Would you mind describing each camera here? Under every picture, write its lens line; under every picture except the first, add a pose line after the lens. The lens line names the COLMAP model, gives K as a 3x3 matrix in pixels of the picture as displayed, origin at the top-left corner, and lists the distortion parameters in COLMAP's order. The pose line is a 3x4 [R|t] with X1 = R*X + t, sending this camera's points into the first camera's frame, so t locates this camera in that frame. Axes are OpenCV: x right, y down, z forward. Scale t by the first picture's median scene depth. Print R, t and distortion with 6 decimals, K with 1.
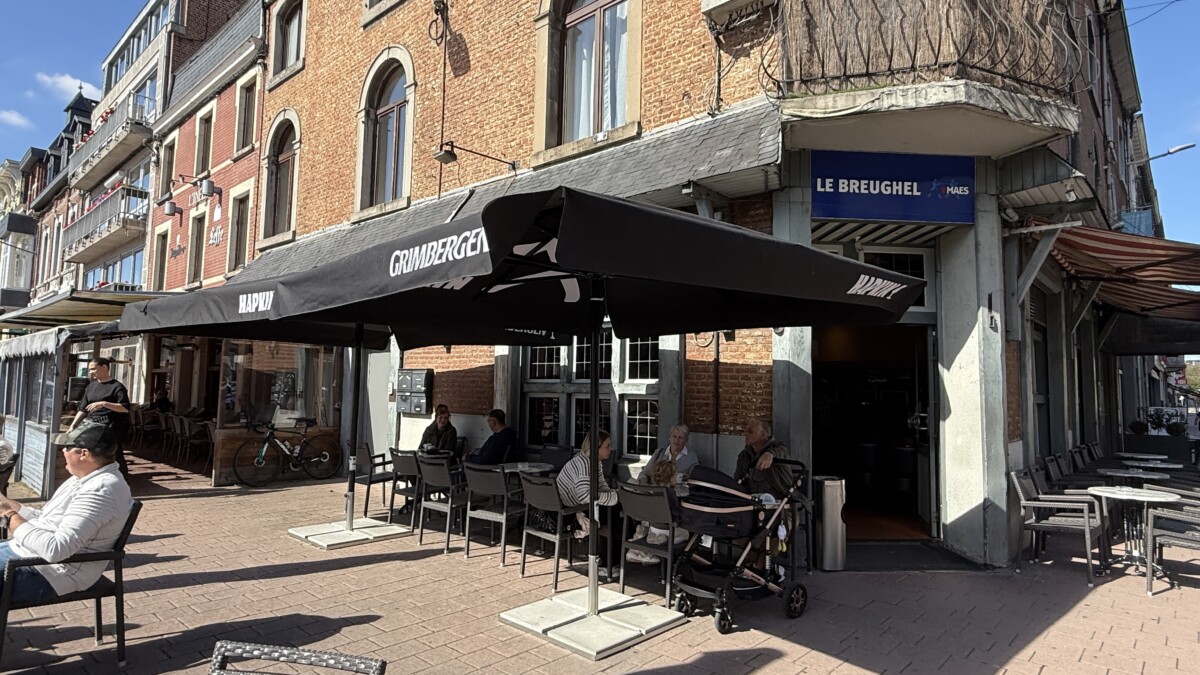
lens RADIAL K [[645.3, 0, 600.0], [0, 645.3, 337.5], [0, 0, 1]] dist [0.005326, 0.000300]
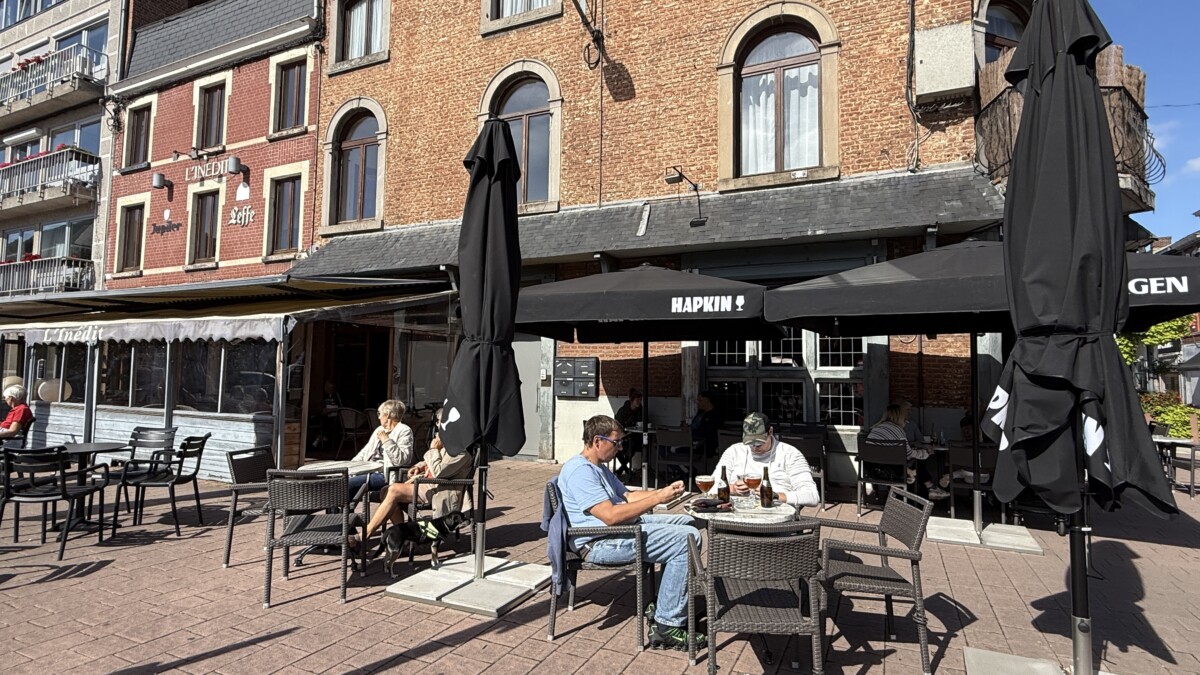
lens RADIAL K [[586.2, 0, 600.0], [0, 586.2, 337.5], [0, 0, 1]] dist [0.001841, 0.000320]
pose [[0.955557, 0.011839, 0.294570, -0.571055], [-0.018630, 0.999621, 0.020259, -0.007102], [-0.294219, -0.024847, 0.955415, 0.010983]]
